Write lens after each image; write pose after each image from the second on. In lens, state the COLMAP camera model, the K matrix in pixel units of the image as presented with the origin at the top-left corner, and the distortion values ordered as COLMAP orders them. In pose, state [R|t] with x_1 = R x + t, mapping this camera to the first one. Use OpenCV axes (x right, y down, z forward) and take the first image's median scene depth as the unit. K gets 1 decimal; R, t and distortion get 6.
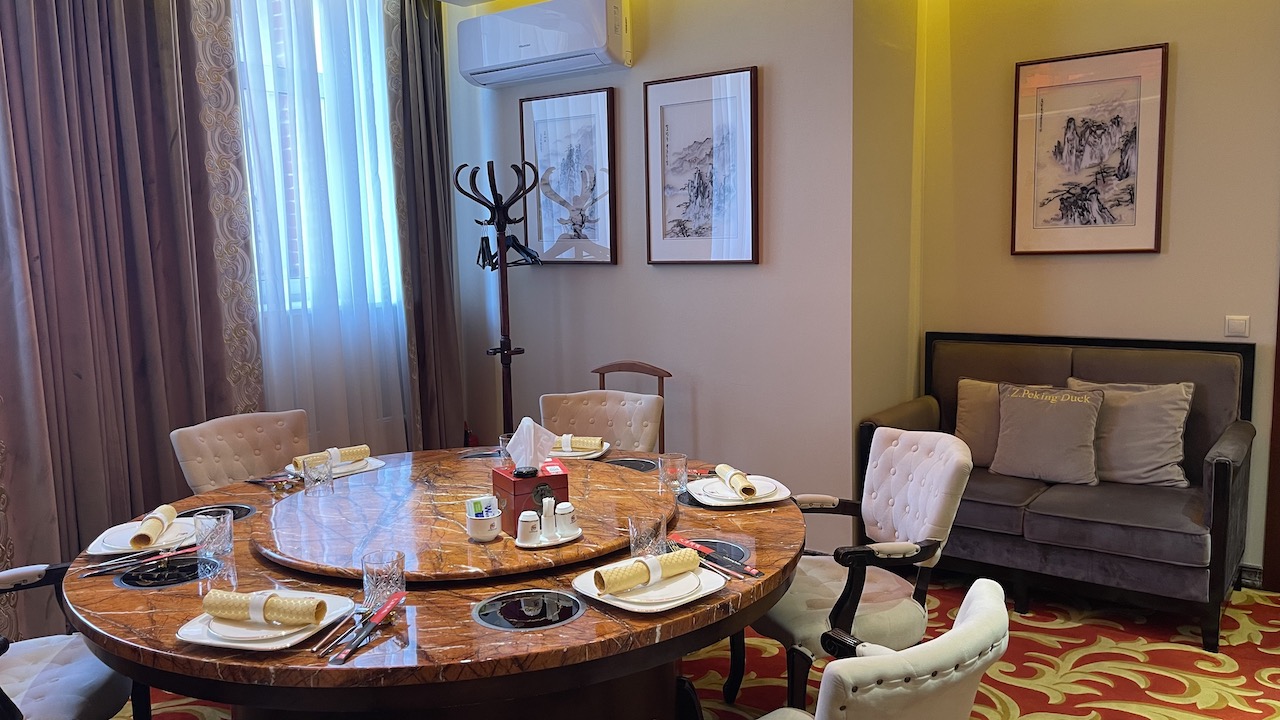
lens RADIAL K [[967.3, 0, 635.2], [0, 967.3, 365.5], [0, 0, 1]] dist [0.053858, -0.086231]
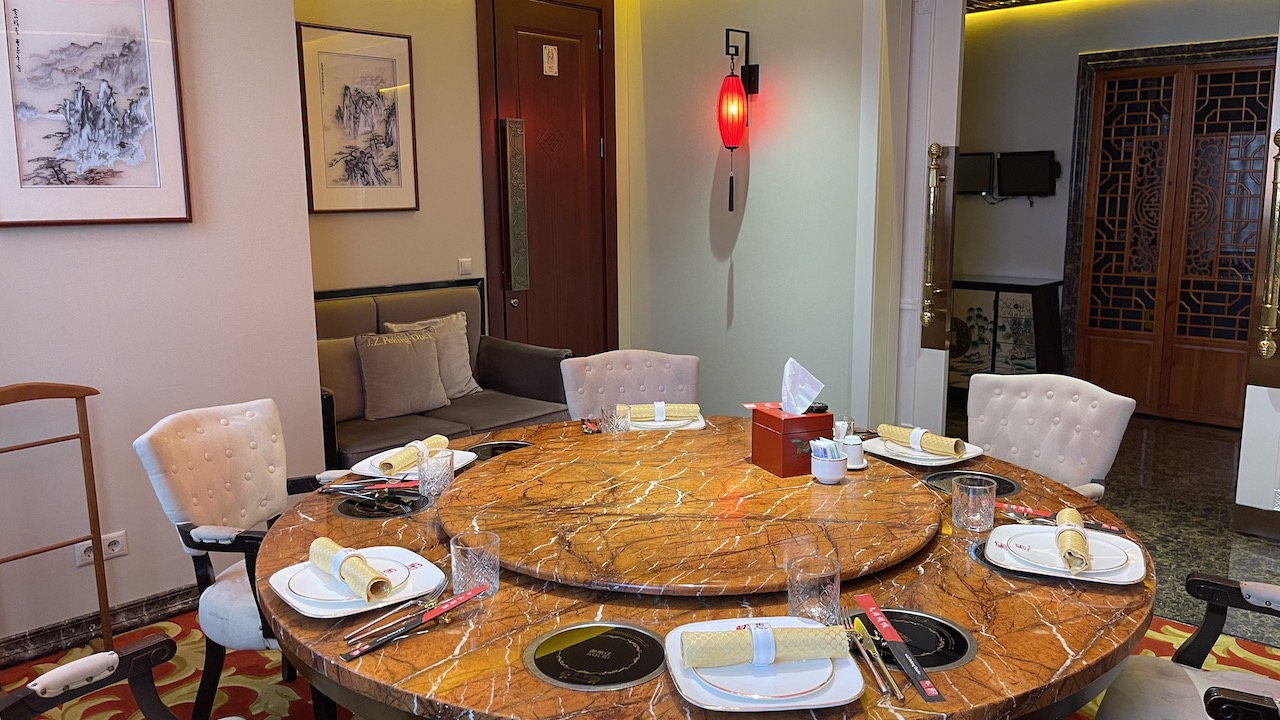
lens RADIAL K [[967.3, 0, 634.0], [0, 967.3, 350.8], [0, 0, 1]] dist [0.053858, -0.086231]
pose [[0.115609, -0.136601, 0.983857, -0.616581], [0.132389, 0.983781, 0.121034, -0.052575], [-0.984433, 0.116259, 0.131818, 0.573533]]
